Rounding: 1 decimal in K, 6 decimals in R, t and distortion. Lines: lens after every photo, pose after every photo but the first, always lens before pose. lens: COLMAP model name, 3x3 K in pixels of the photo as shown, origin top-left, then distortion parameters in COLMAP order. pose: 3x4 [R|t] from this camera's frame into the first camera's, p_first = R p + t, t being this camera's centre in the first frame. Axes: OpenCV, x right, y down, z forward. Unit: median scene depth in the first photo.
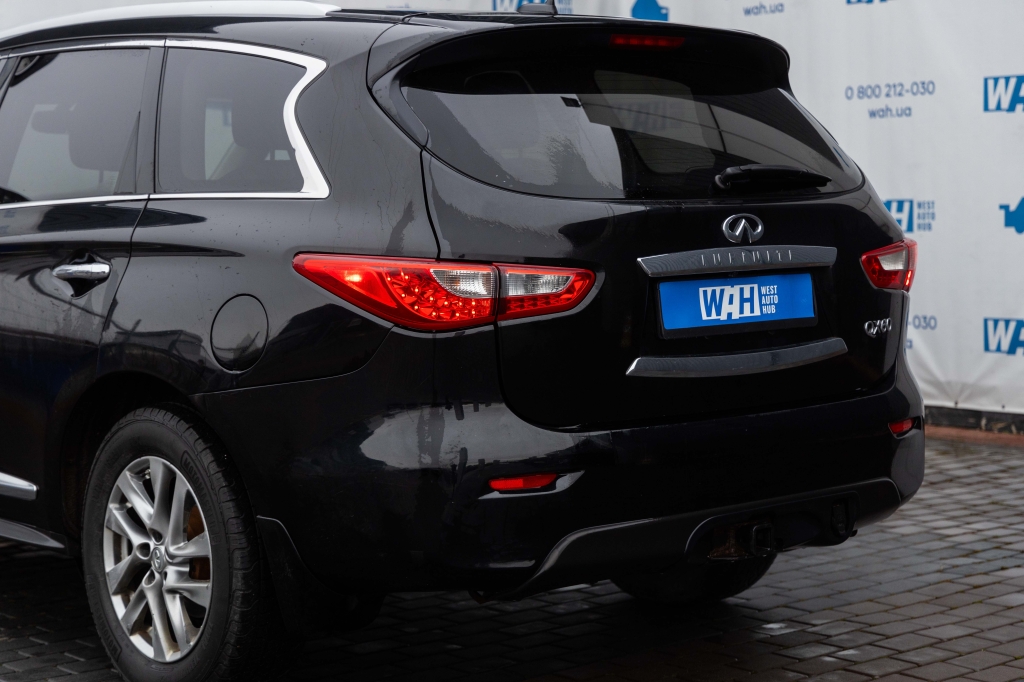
lens RADIAL K [[1989.6, 0, 512.0], [0, 1989.6, 341.0], [0, 0, 1]] dist [-0.016104, -0.028471]
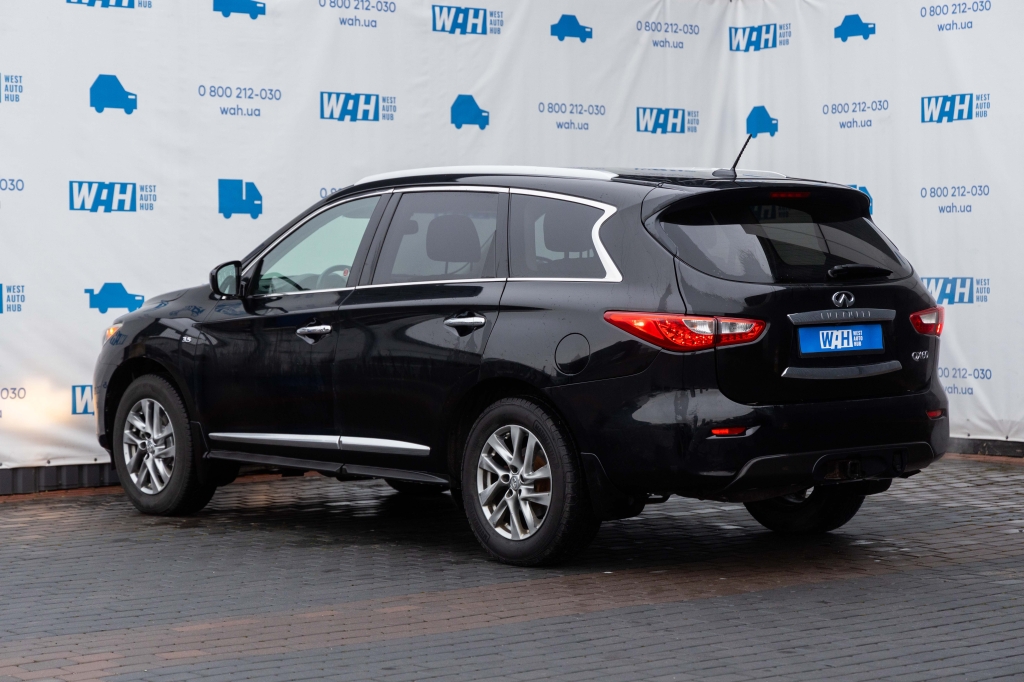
lens RADIAL K [[2578.8, 0, 512.0], [0, 2578.8, 341.0], [0, 0, 1]] dist [0.040112, -0.446081]
pose [[0.999962, 0.005091, -0.007090, -0.169119], [-0.005371, 0.999181, -0.040104, 0.077569], [0.006880, 0.040140, 0.999170, -1.351923]]
